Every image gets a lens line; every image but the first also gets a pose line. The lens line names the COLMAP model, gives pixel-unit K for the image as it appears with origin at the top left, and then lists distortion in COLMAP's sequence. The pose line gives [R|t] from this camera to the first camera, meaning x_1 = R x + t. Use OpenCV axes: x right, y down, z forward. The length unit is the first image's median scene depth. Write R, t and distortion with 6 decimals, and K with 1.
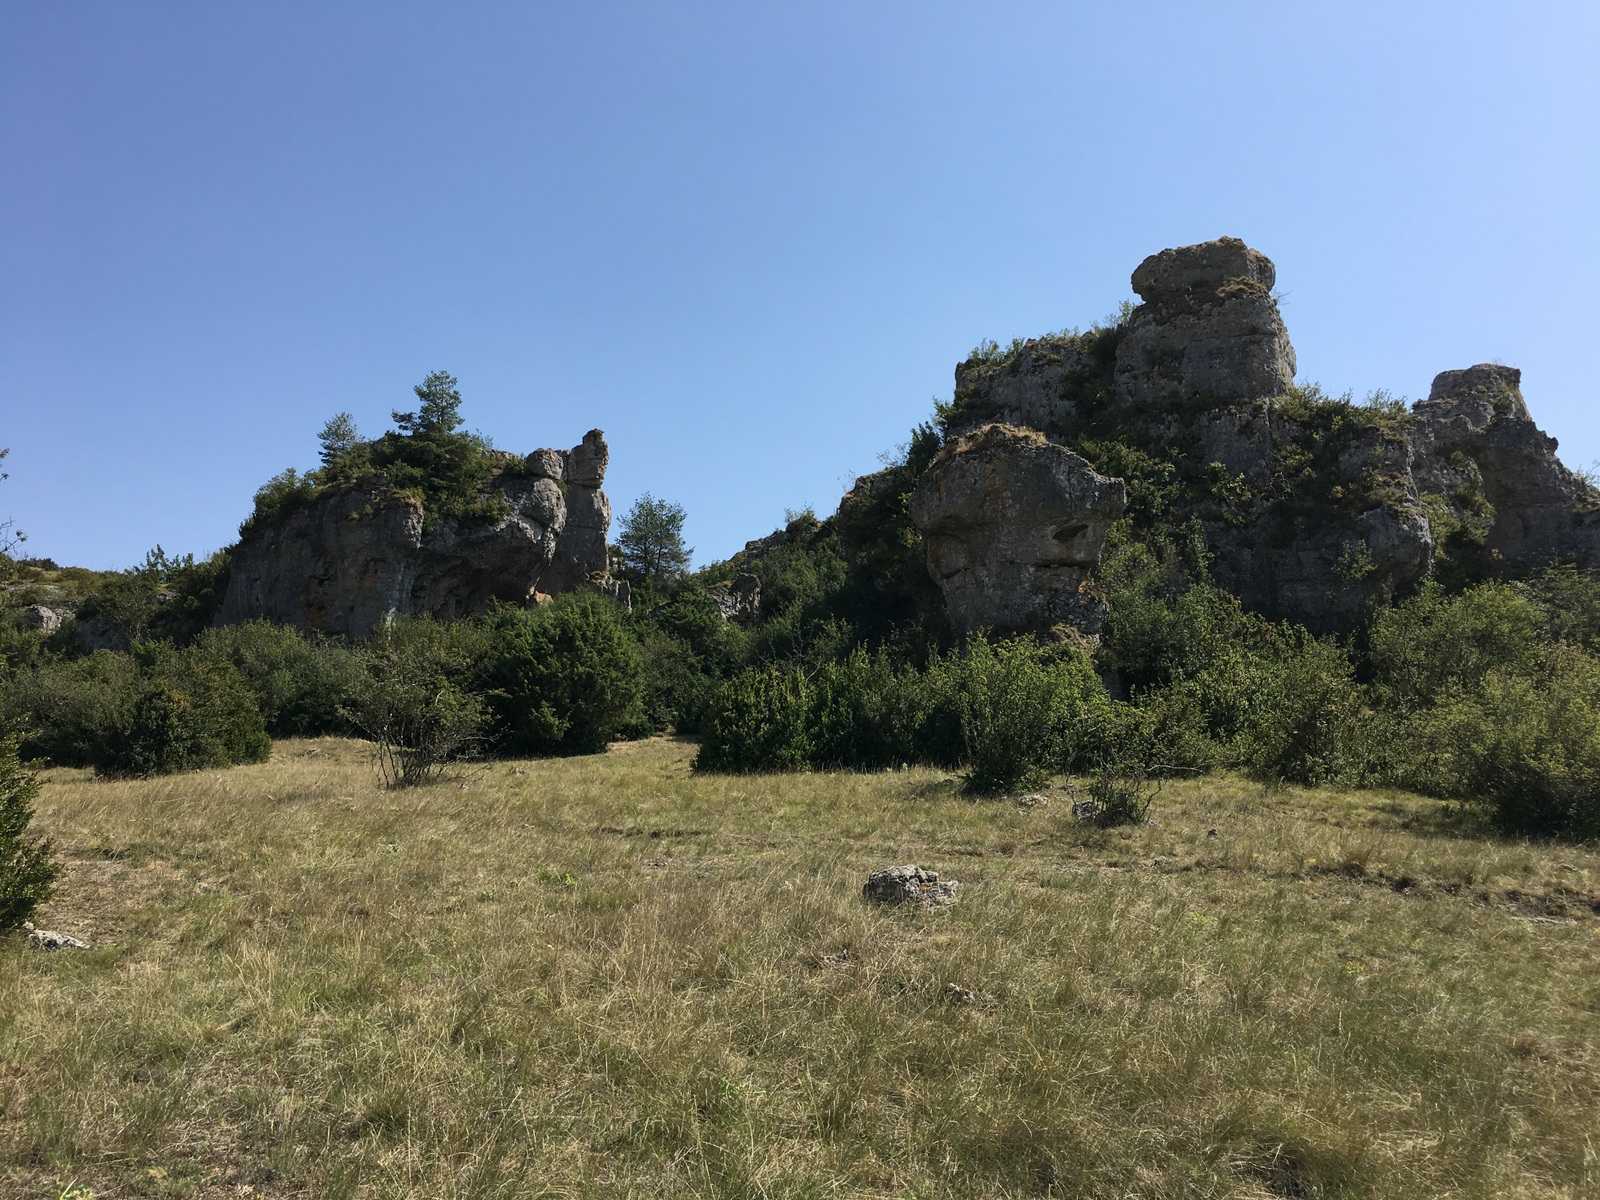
lens RADIAL K [[1343.0, 0, 789.4], [0, 1343.0, 596.9], [0, 0, 1]] dist [0.022764, -0.025931]
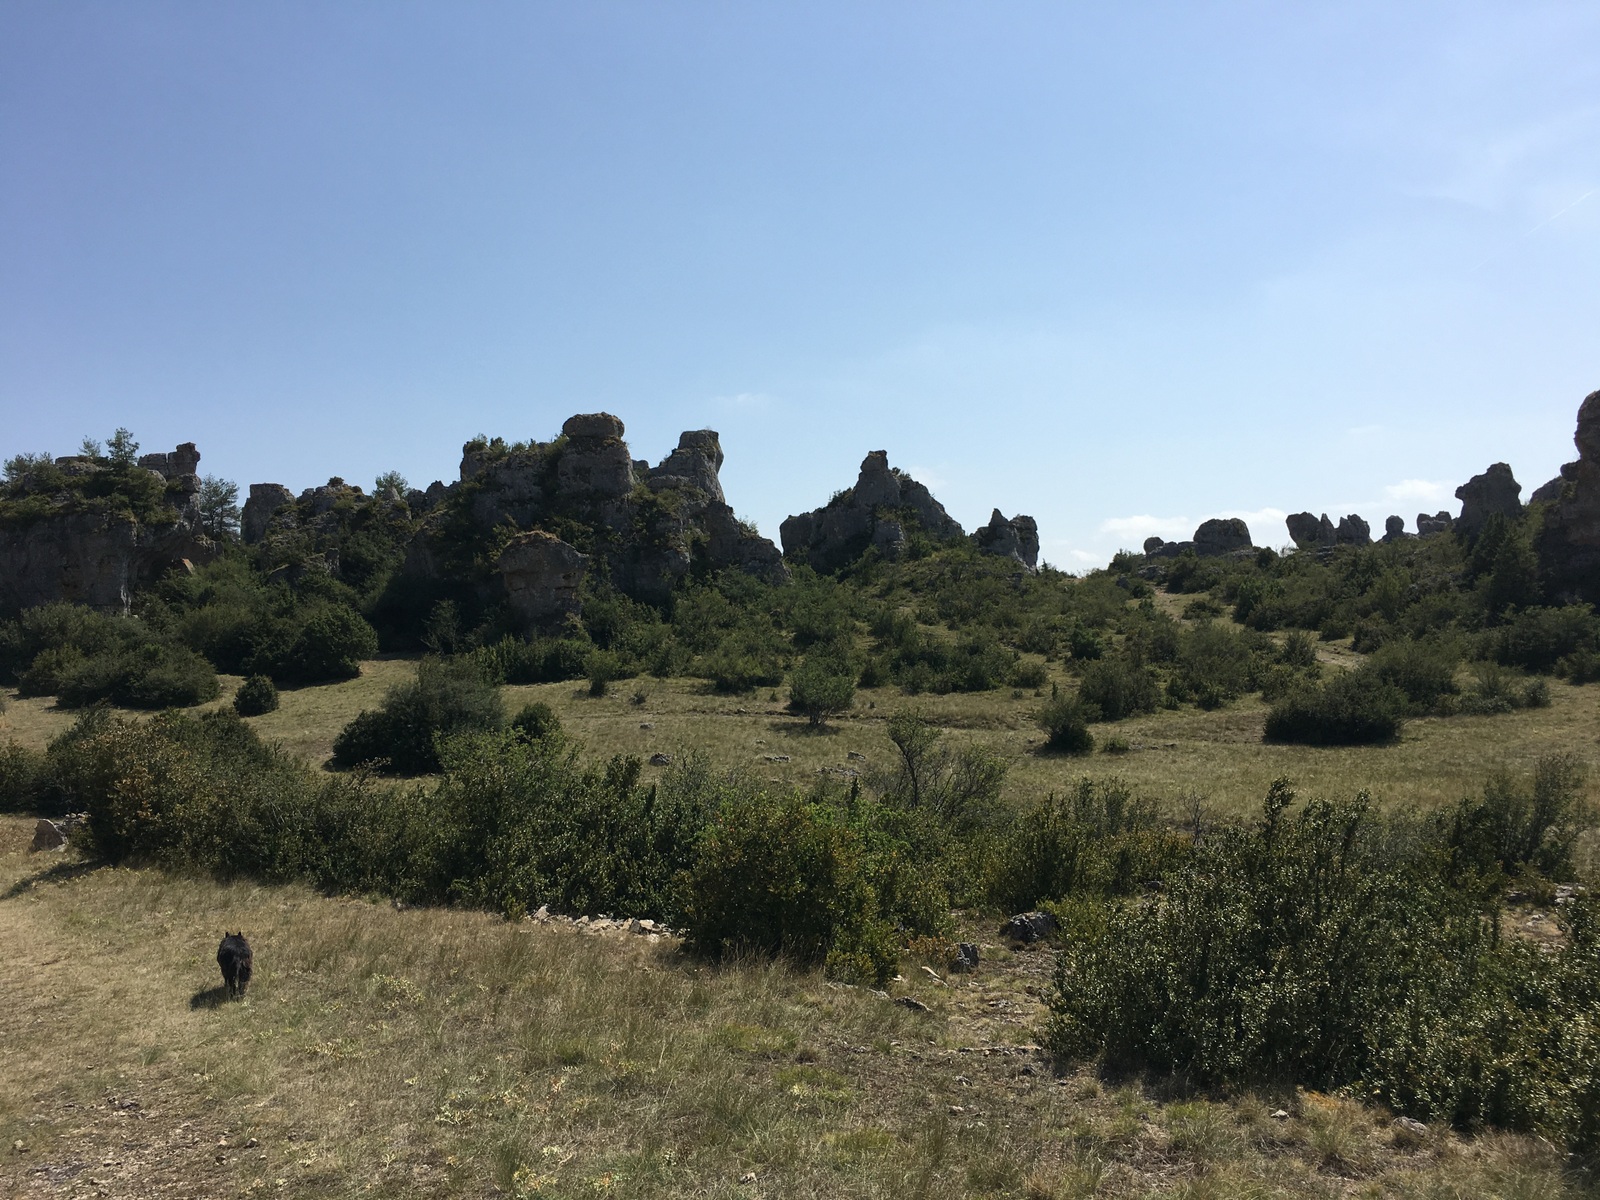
lens RADIAL K [[1343.0, 0, 800.8], [0, 1343.0, 596.4], [0, 0, 1]] dist [0.022764, -0.025931]
pose [[0.845496, -0.071420, 0.529185, -0.651666], [-0.016839, 0.986956, 0.160107, -0.357192], [-0.533717, -0.144281, 0.833264, -1.162032]]
